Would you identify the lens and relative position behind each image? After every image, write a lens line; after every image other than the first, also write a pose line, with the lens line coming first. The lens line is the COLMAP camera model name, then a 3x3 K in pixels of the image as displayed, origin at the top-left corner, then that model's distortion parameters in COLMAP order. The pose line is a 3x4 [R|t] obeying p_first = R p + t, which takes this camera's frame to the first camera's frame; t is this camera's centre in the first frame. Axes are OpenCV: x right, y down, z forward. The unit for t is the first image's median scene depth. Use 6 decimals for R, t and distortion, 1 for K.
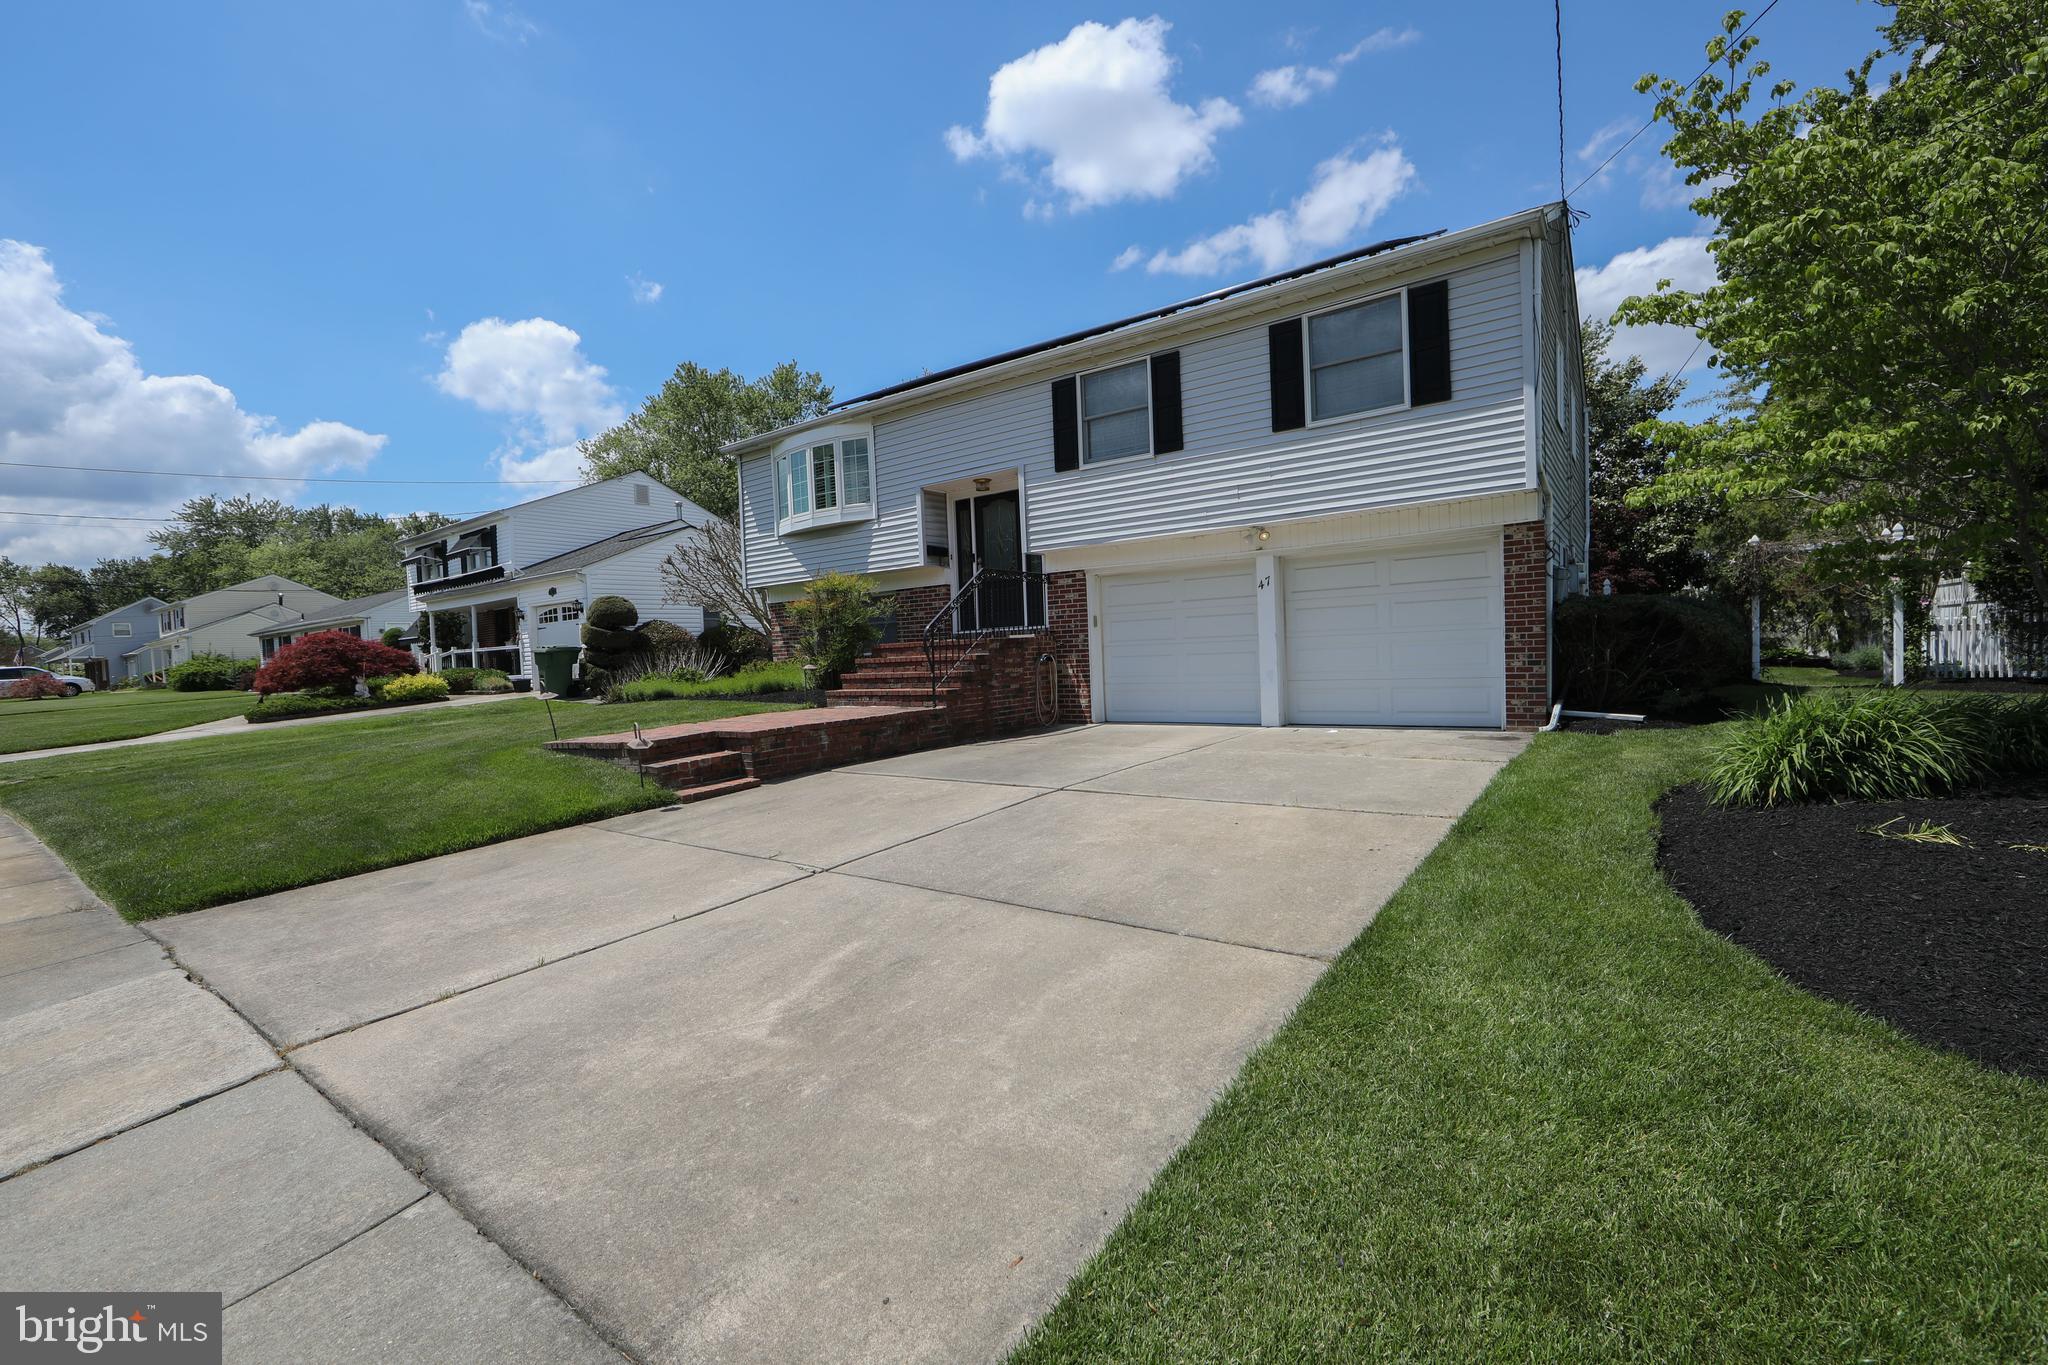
lens RADIAL K [[827.9, 0, 1031.8], [0, 827.9, 677.4], [0, 0, 1]] dist [-0.010080, 0.000565]
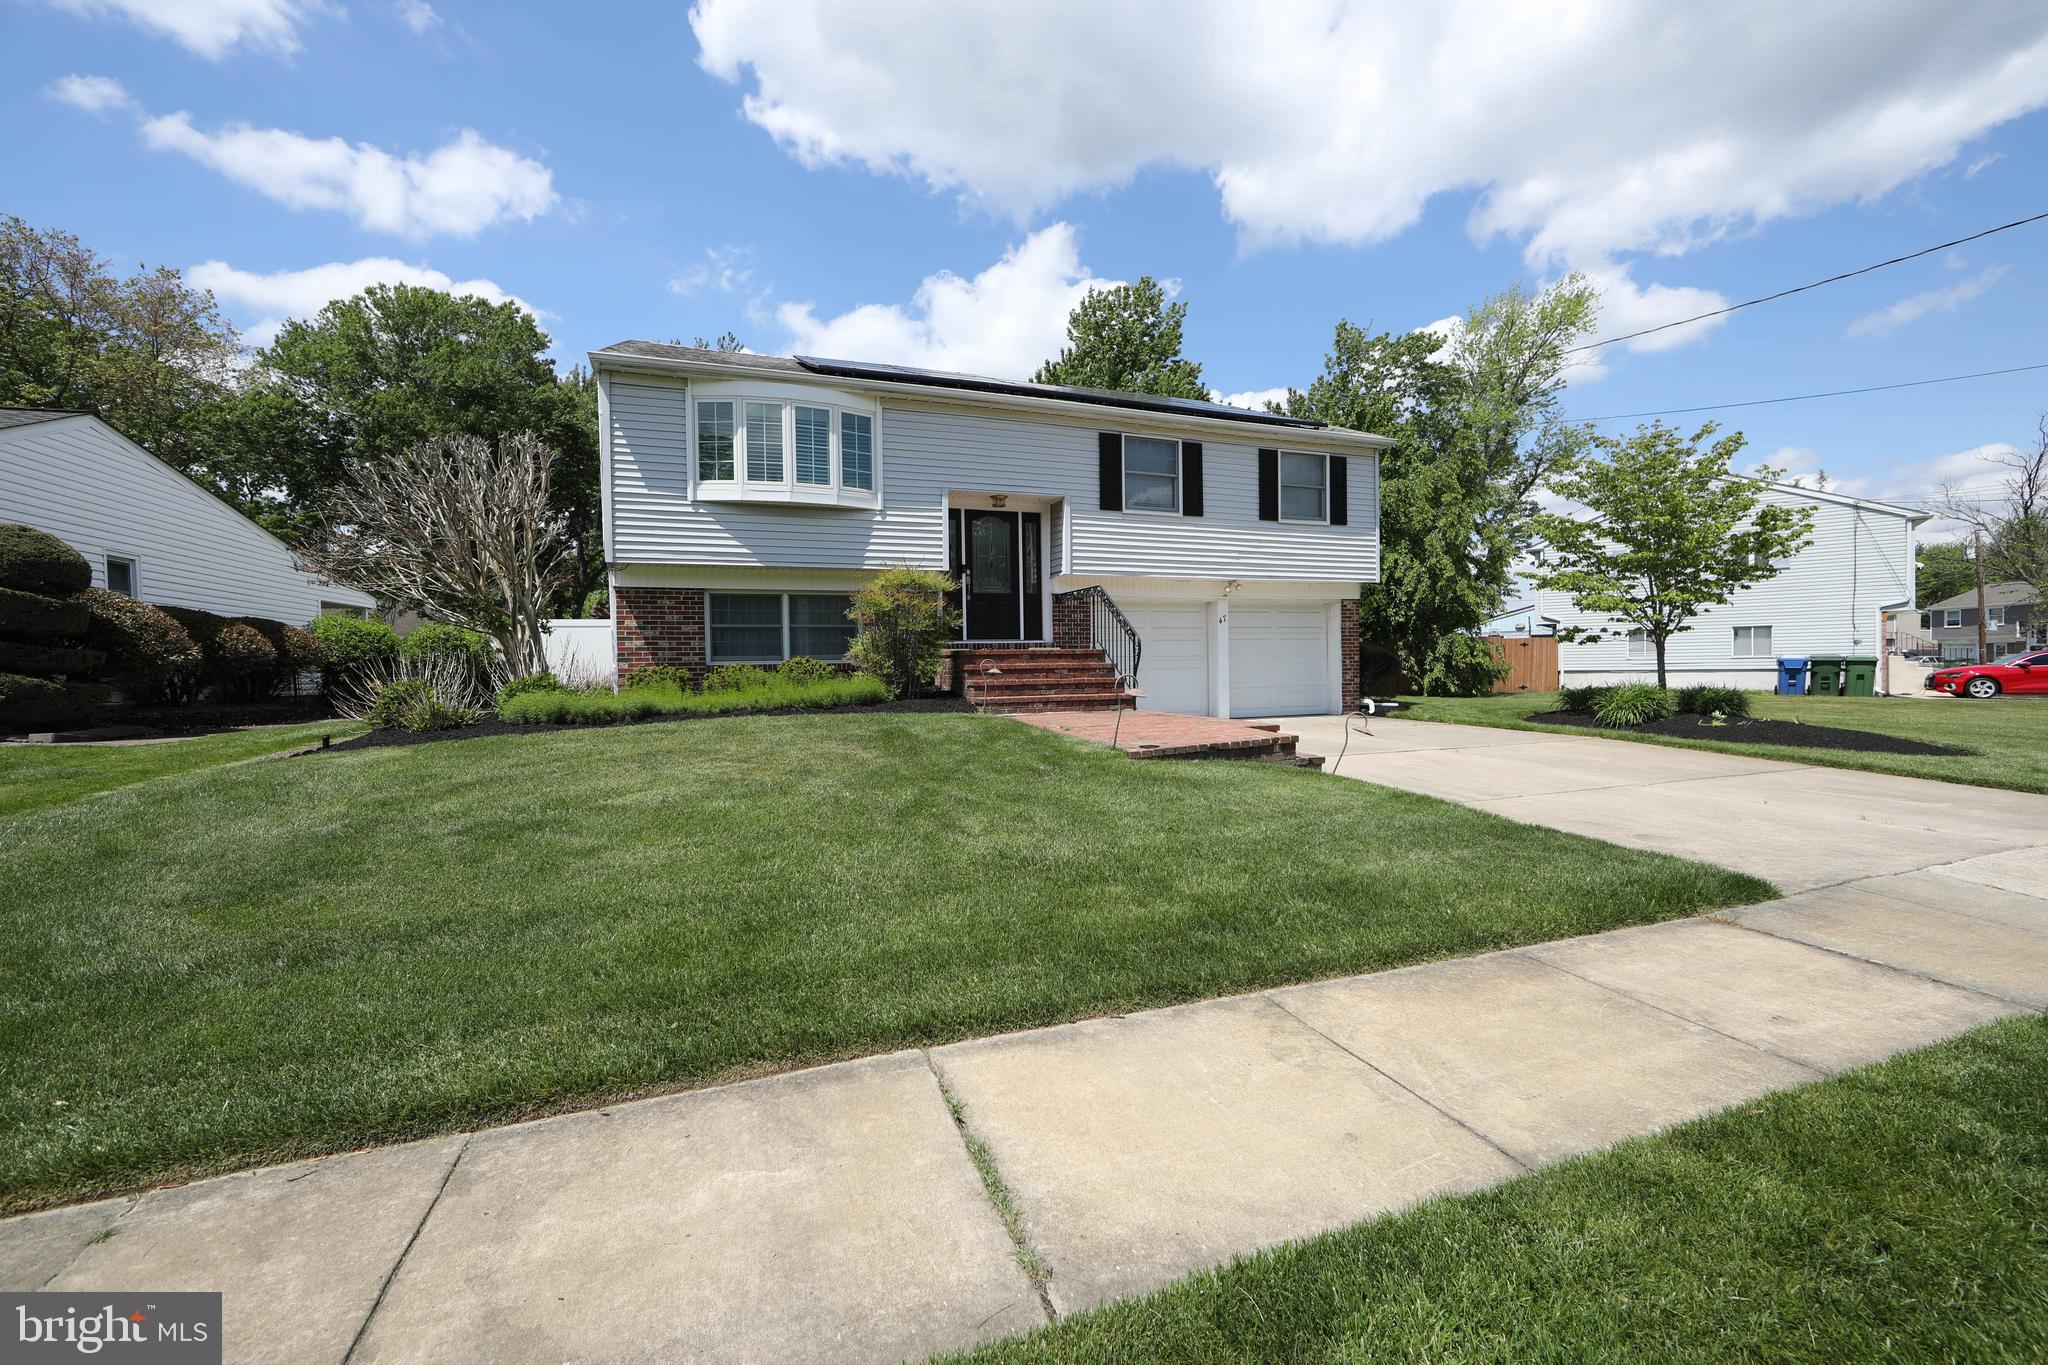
lens RADIAL K [[830.2, 0, 1028.2], [0, 830.2, 677.8], [0, 0, 1]] dist [-0.013924, -0.000073]
pose [[0.561464, 0.015052, 0.827364, -0.967434], [0.013203, 0.999544, -0.027144, 0.018611], [-0.827396, 0.026164, 0.561010, 0.425698]]
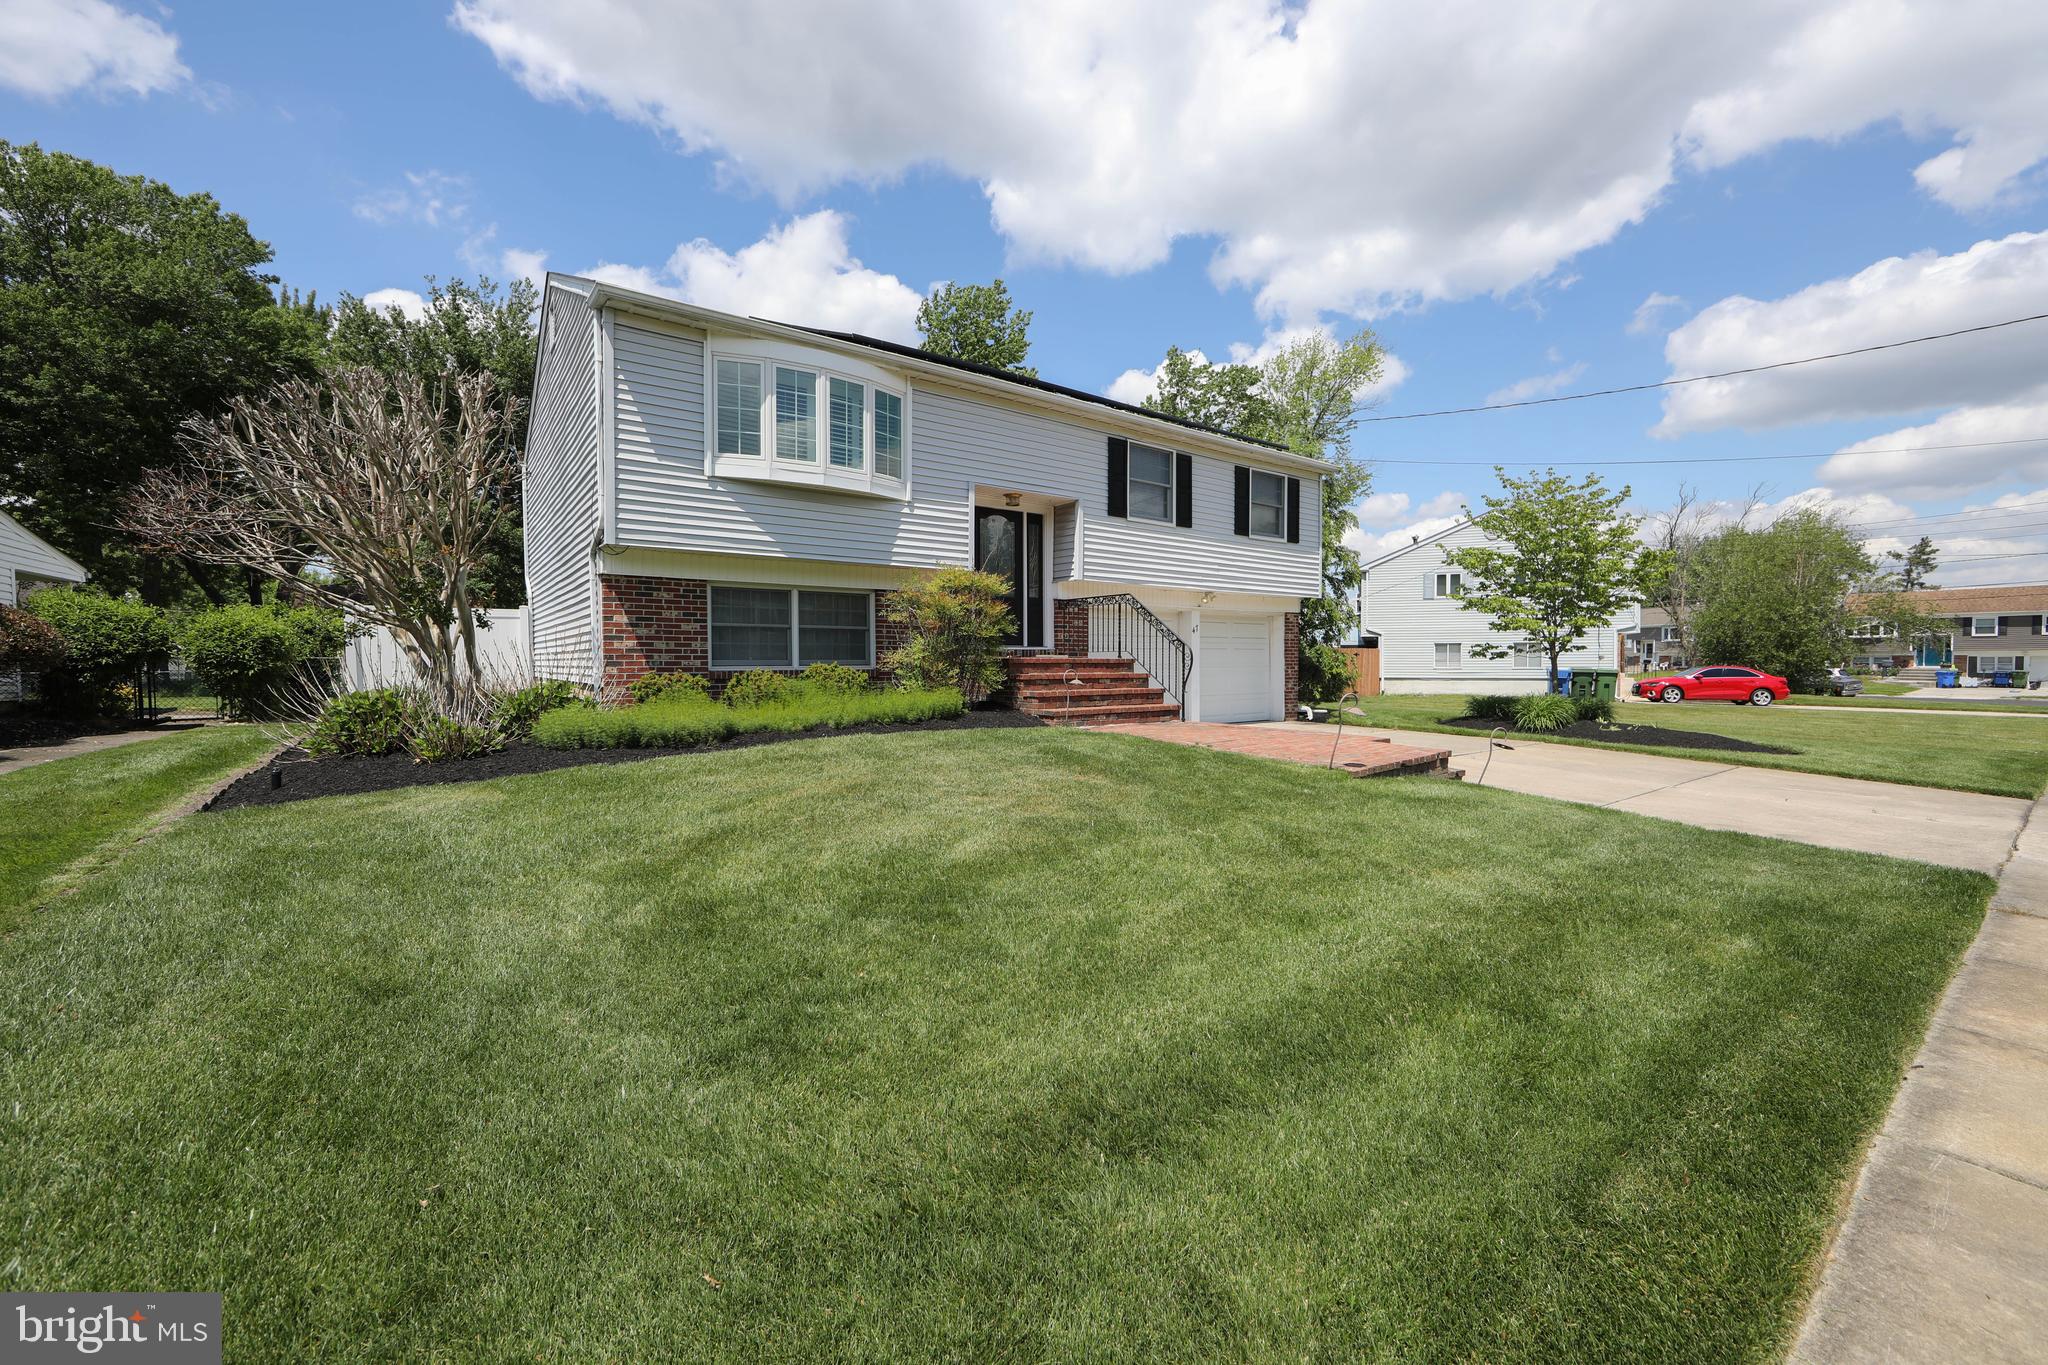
lens RADIAL K [[827.9, 0, 1031.8], [0, 827.9, 677.4], [0, 0, 1]] dist [-0.010080, 0.000565]
pose [[0.305389, 0.017579, 0.952065, -1.063694], [0.011202, 0.999694, -0.022052, 0.000042], [-0.952162, 0.017400, 0.305099, 0.739061]]
